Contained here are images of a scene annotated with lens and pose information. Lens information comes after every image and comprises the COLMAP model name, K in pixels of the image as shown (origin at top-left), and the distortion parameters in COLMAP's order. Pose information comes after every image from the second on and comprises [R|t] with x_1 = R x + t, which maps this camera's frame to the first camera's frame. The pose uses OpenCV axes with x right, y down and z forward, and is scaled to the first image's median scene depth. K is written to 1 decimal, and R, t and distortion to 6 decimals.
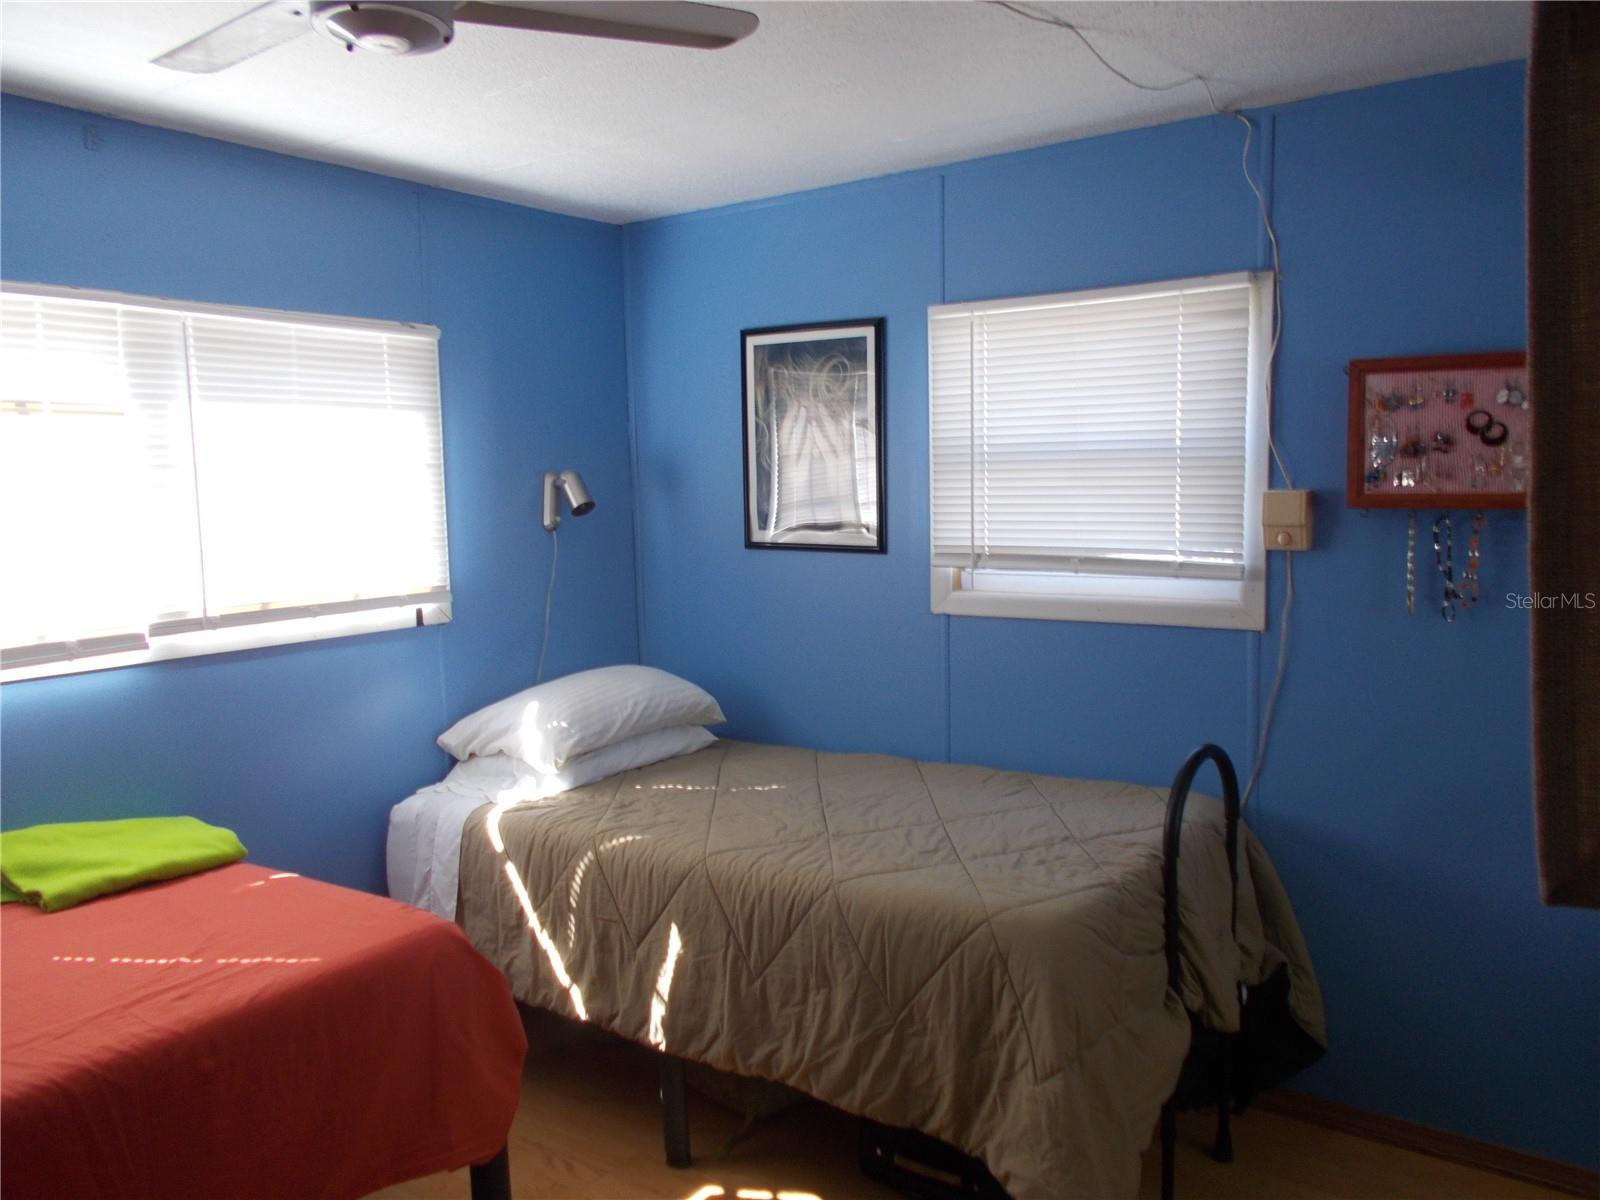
lens RADIAL K [[1243.3, 0, 799.0], [0, 1243.3, 594.9], [0, 0, 1]] dist [0.021752, -0.009054]
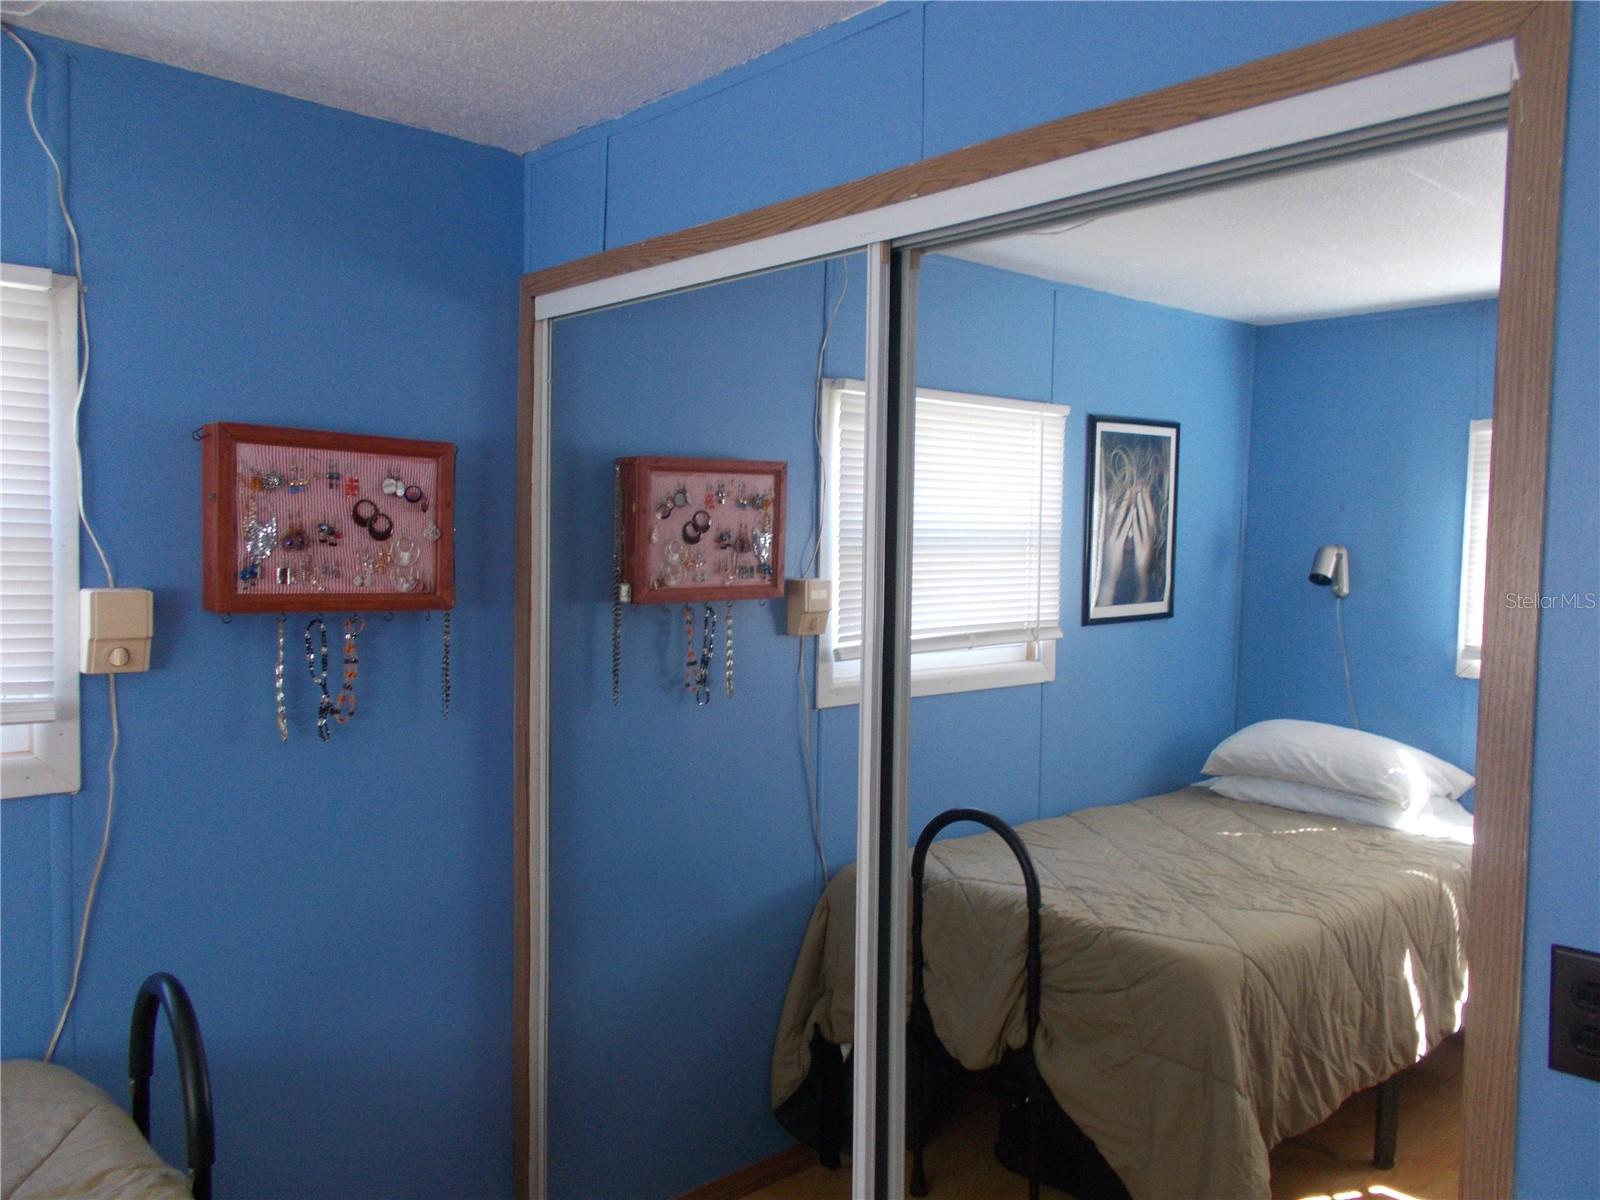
lens RADIAL K [[1243.3, 0, 799.0], [0, 1243.3, 594.9], [0, 0, 1]] dist [0.021752, -0.009054]
pose [[0.187765, -0.017284, 0.982062, -0.252896], [0.071719, 0.997417, 0.003842, -0.058977], [-0.979592, 0.069711, 0.188520, 0.513132]]
